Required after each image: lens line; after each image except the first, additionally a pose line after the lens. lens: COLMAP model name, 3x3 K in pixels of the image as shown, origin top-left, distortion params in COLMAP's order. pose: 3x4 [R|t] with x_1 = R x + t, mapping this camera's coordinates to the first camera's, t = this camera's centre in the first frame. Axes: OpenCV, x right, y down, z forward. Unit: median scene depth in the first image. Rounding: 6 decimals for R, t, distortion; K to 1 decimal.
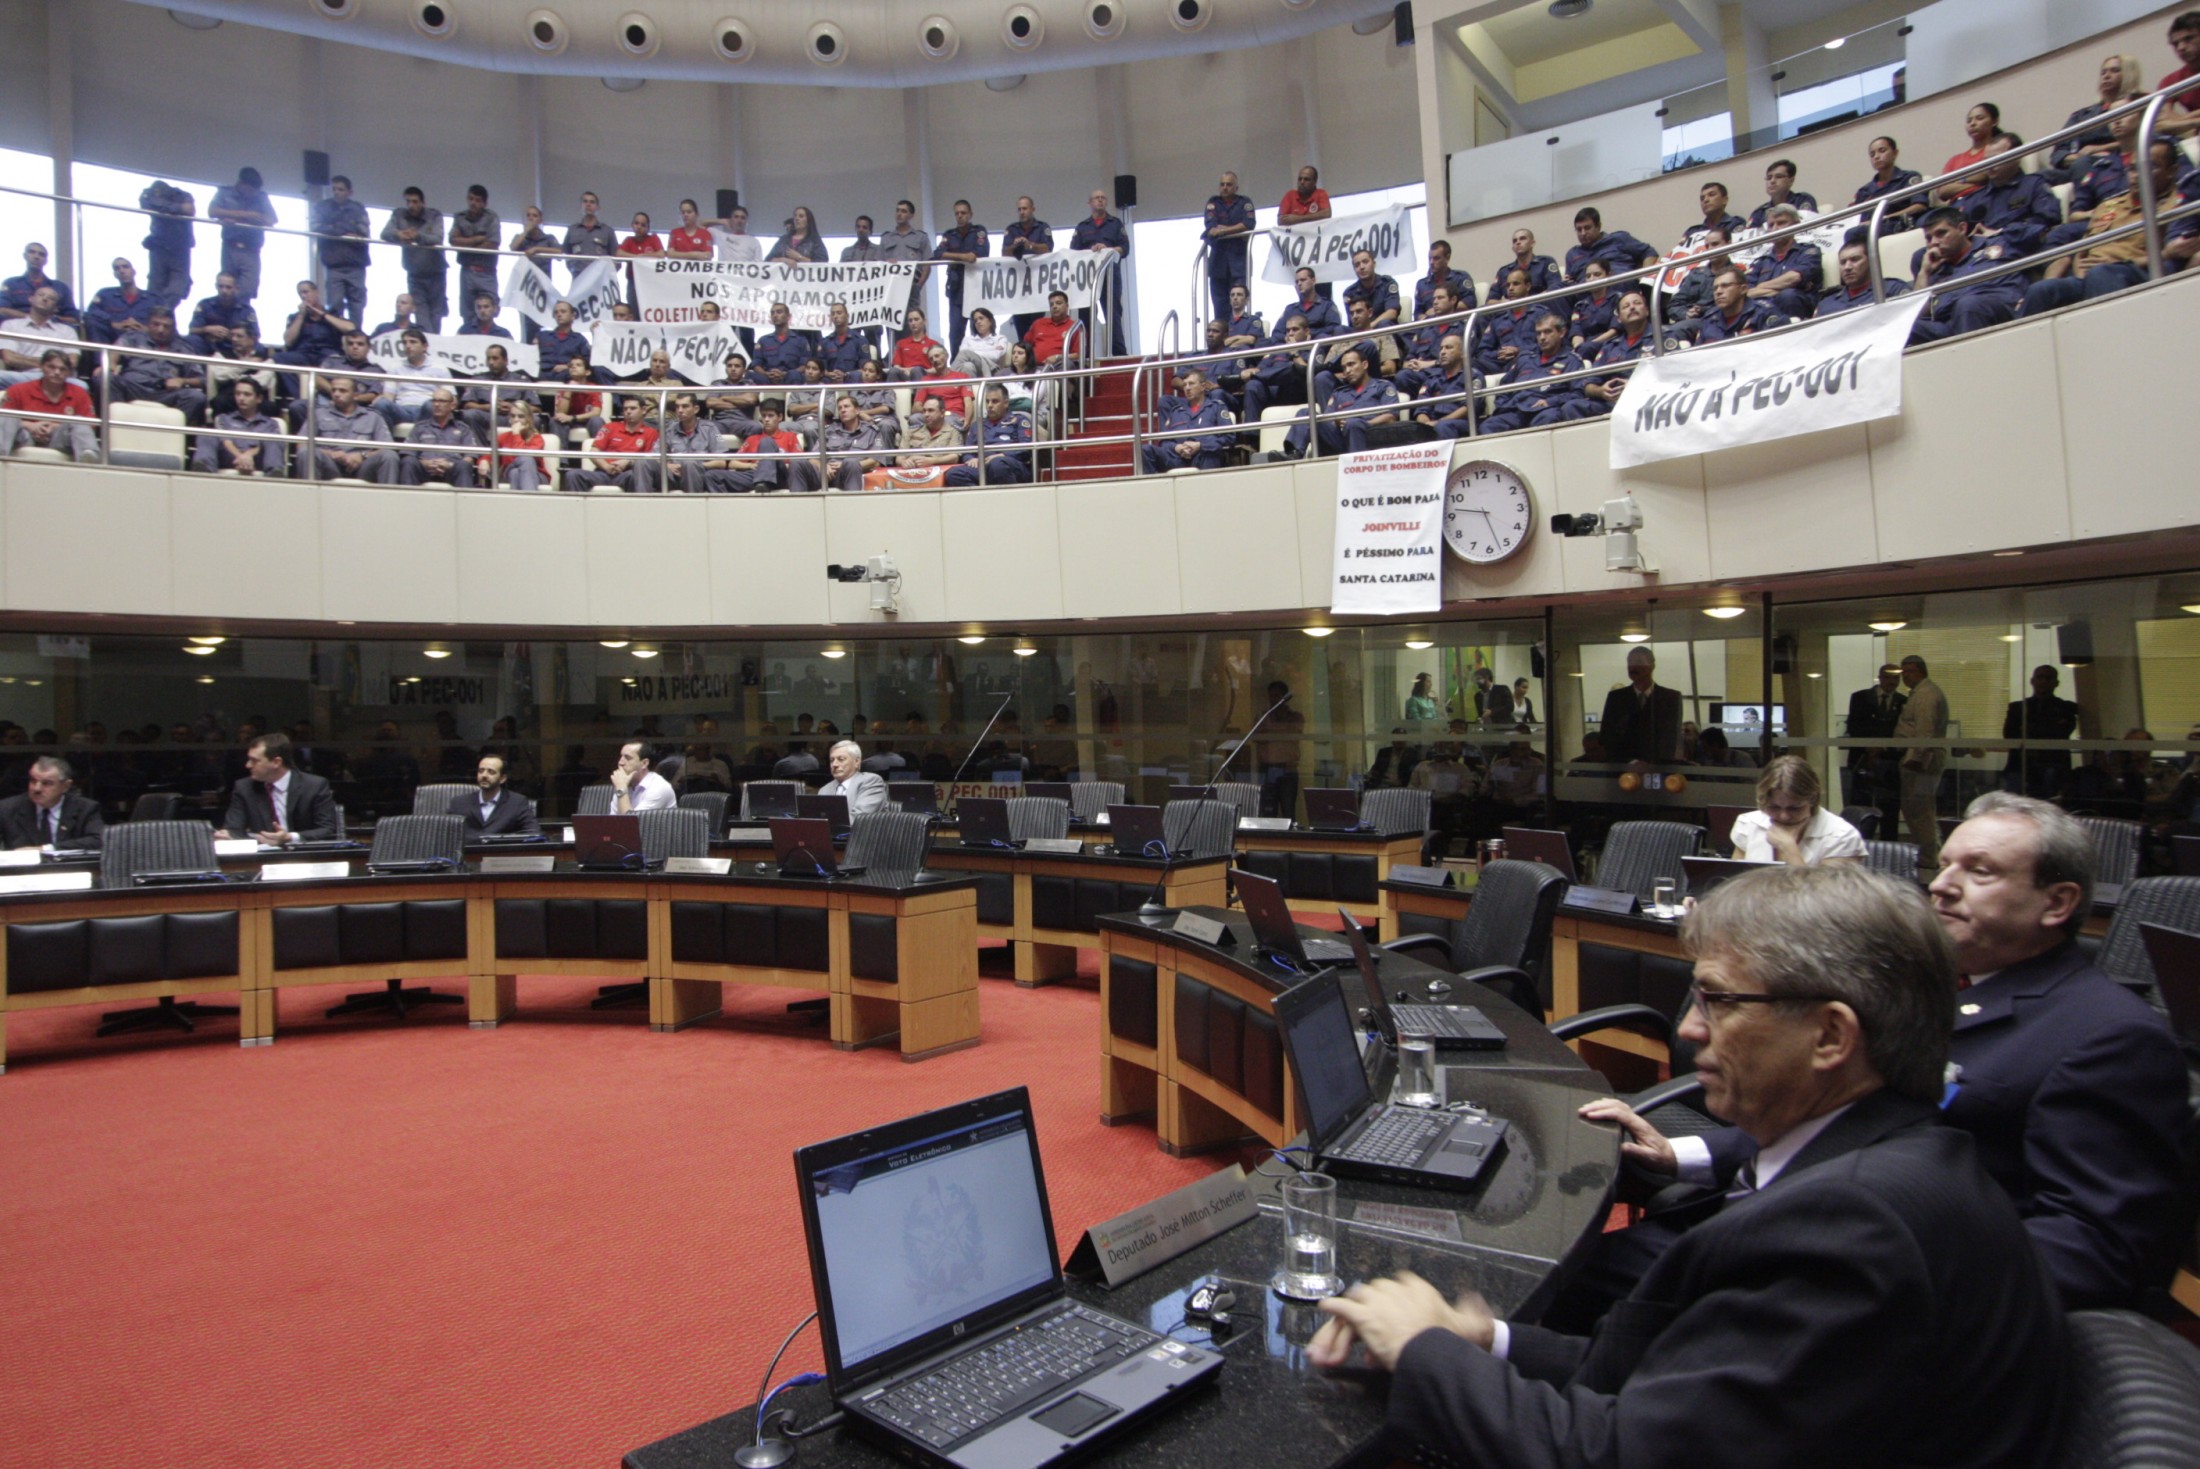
lens RADIAL K [[1408.8, 0, 1077.6], [0, 1408.8, 732.5], [0, 0, 1]] dist [-0.008035, 0.006703]
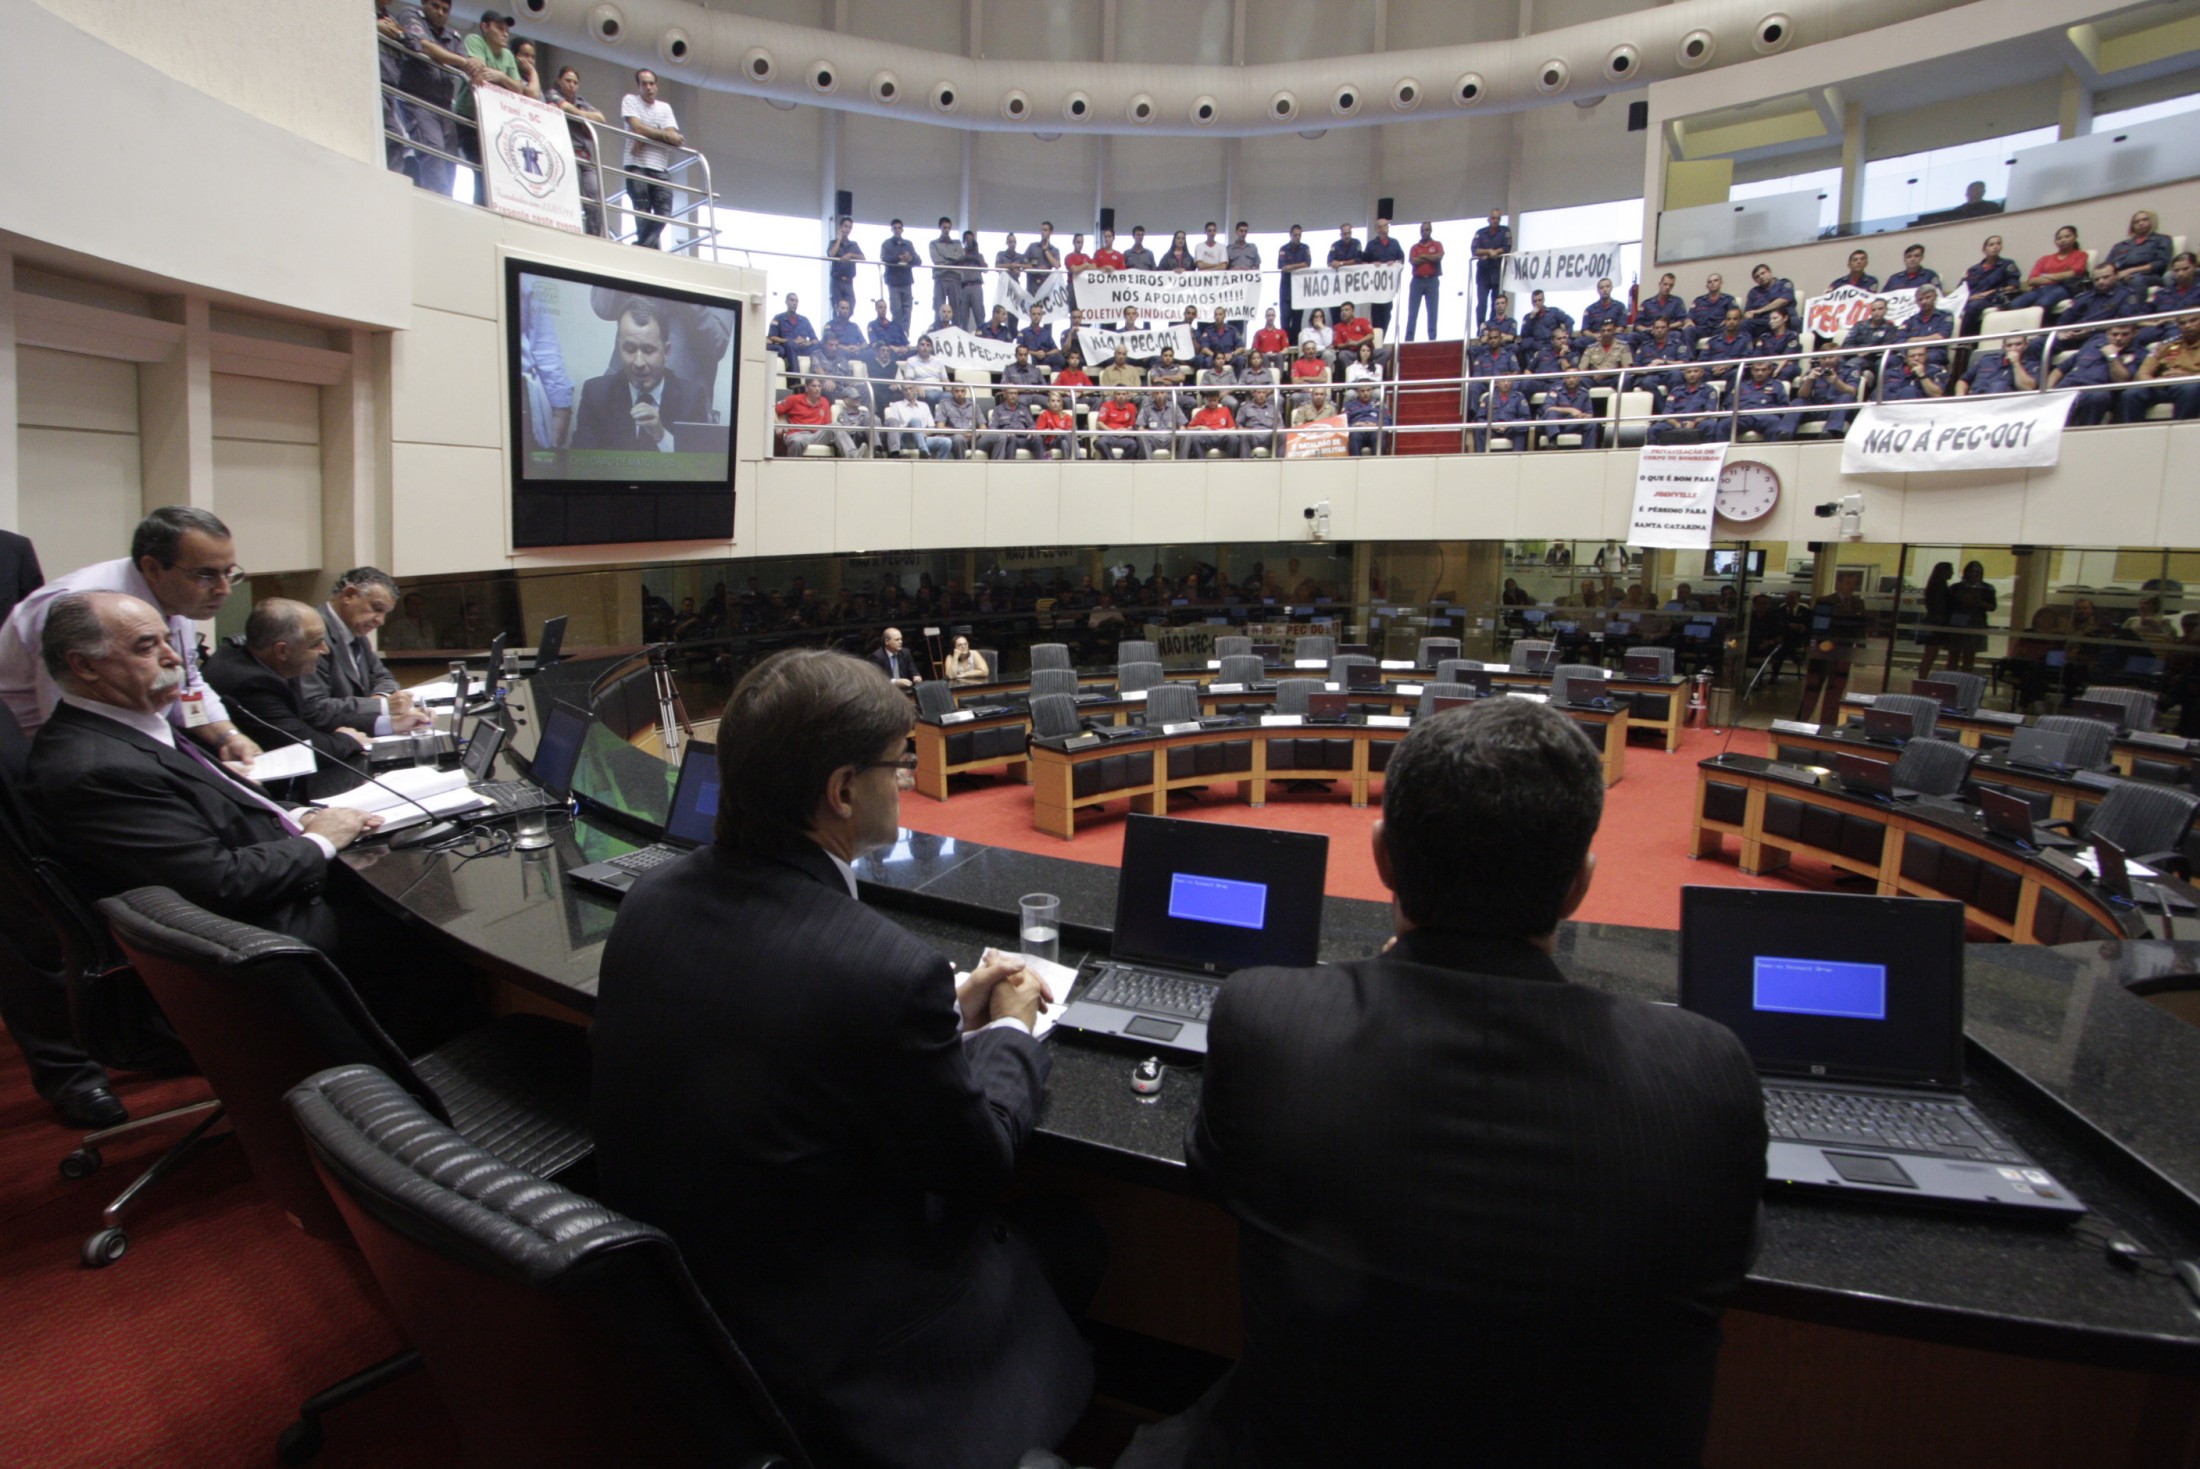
lens RADIAL K [[1060.7, 0, 1073.7], [0, 1060.7, 732.8], [0, 0, 1]] dist [-0.013831, 0.002001]
pose [[0.999772, -0.014735, 0.015486, -0.494344], [0.011396, 0.980335, 0.197012, -0.119876], [-0.018084, -0.196791, 0.980279, -0.256525]]
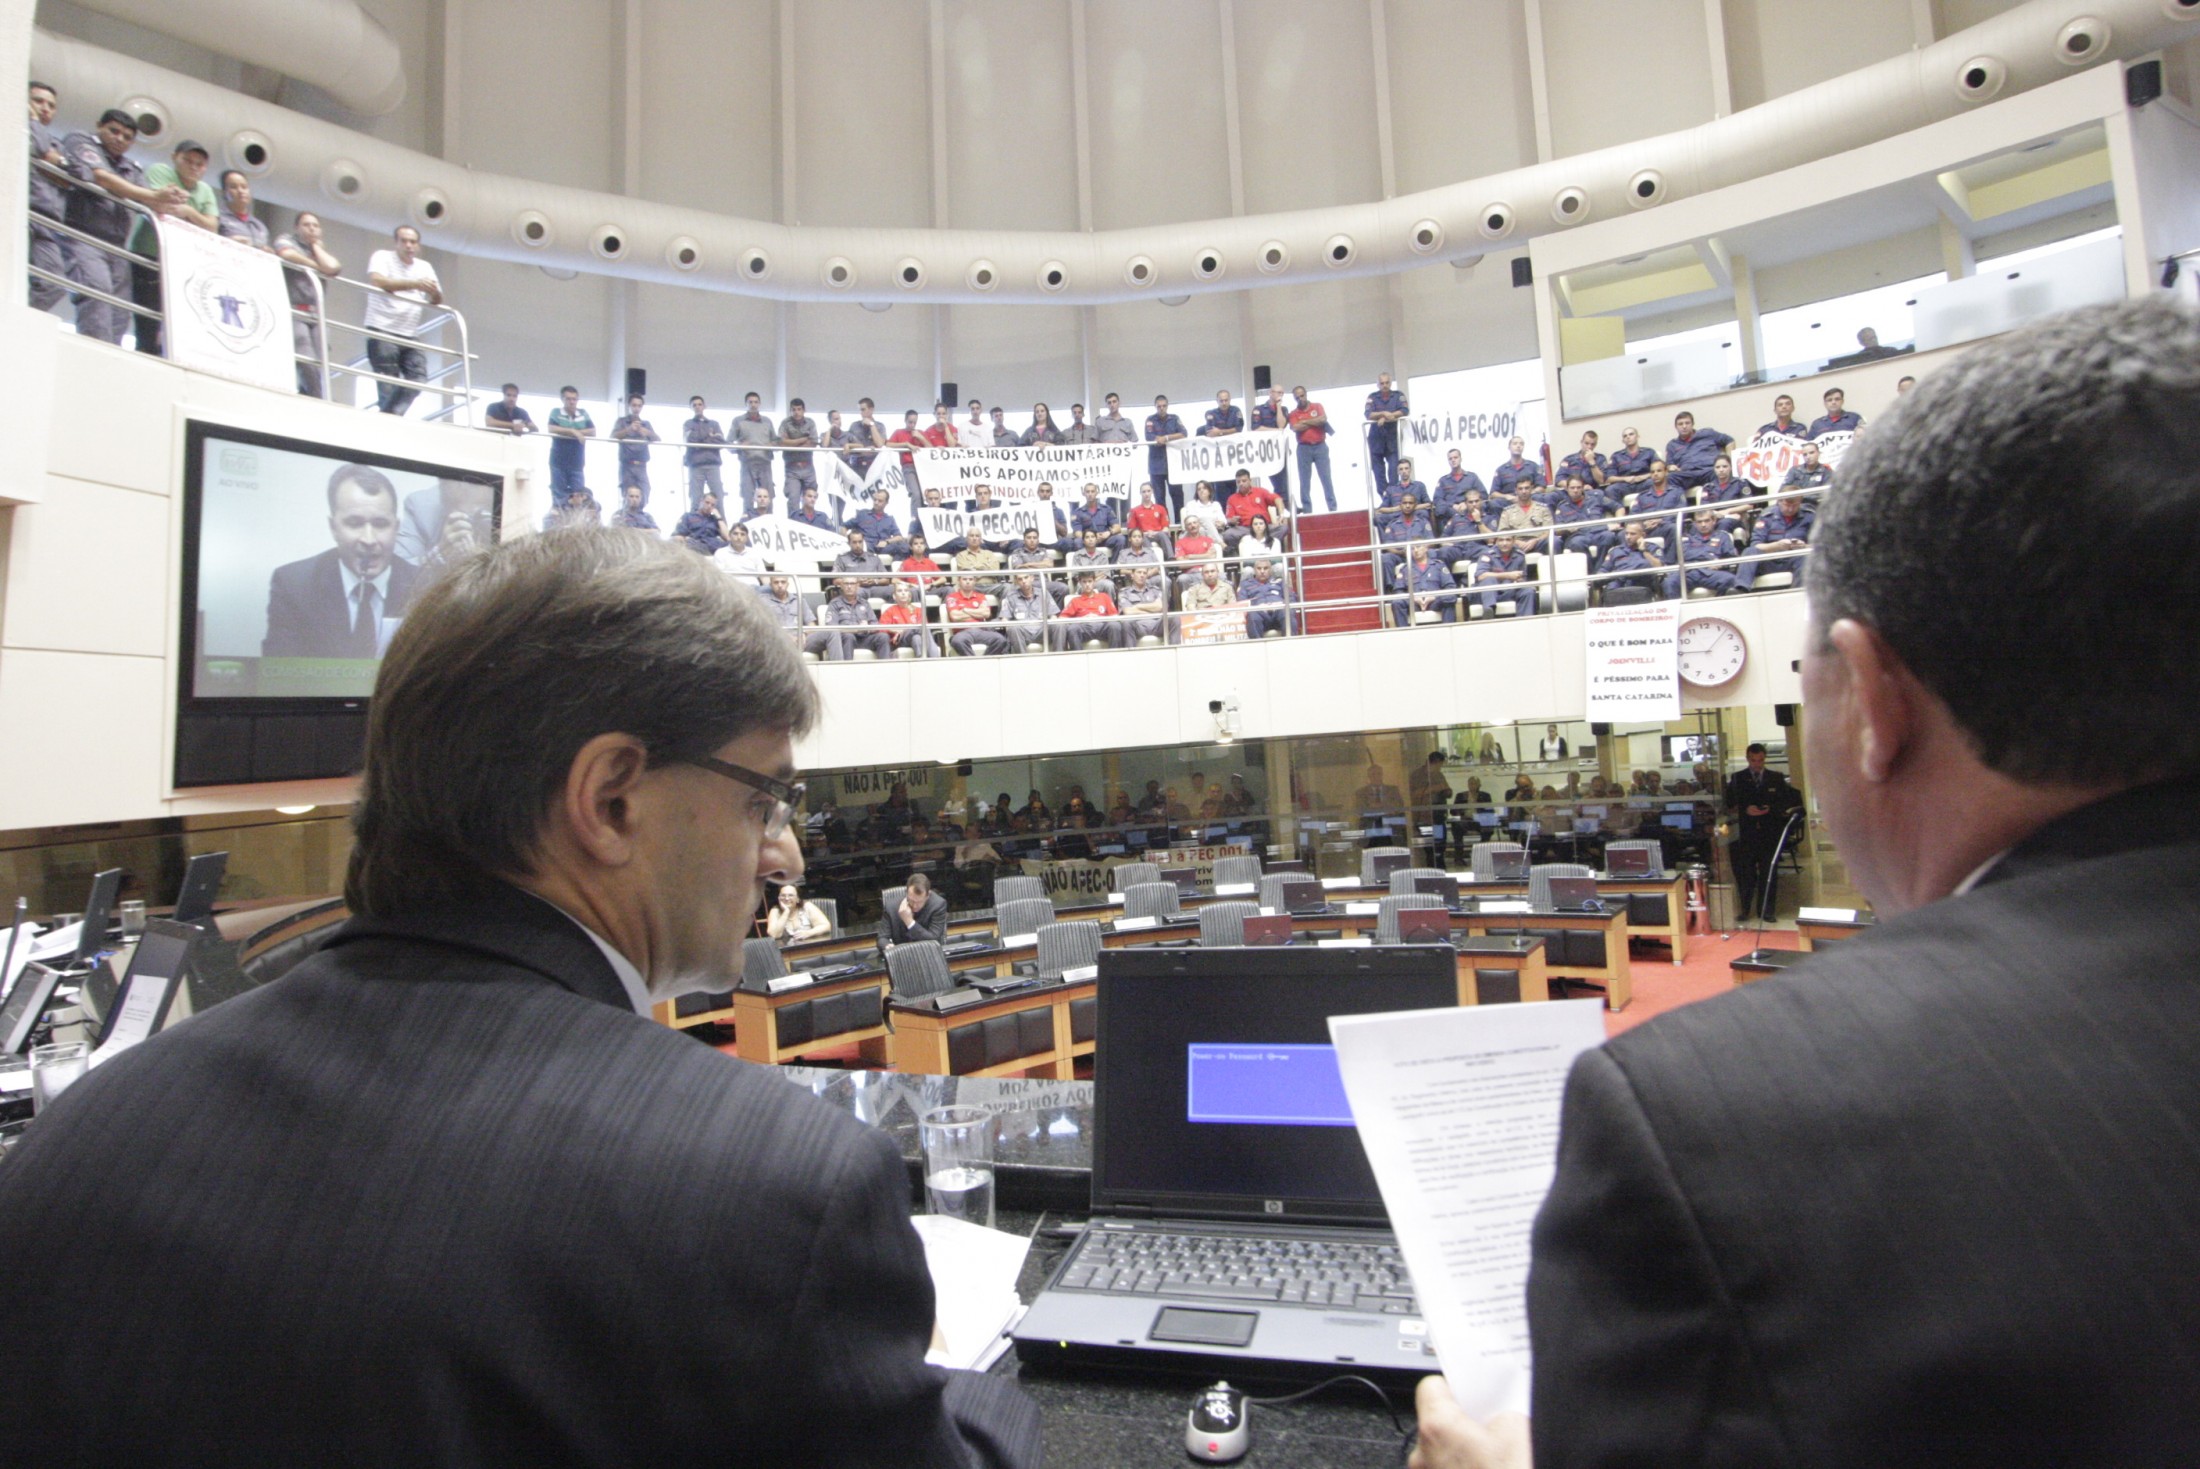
lens RADIAL K [[1284.5, 0, 1070.9], [0, 1284.5, 726.6], [0, 0, 1]] dist [-0.008091, 0.001416]
pose [[0.989186, -0.061481, 0.133159, -0.501240], [0.064392, 0.997768, -0.017664, -0.090031], [-0.131776, 0.026048, 0.990937, -0.207836]]
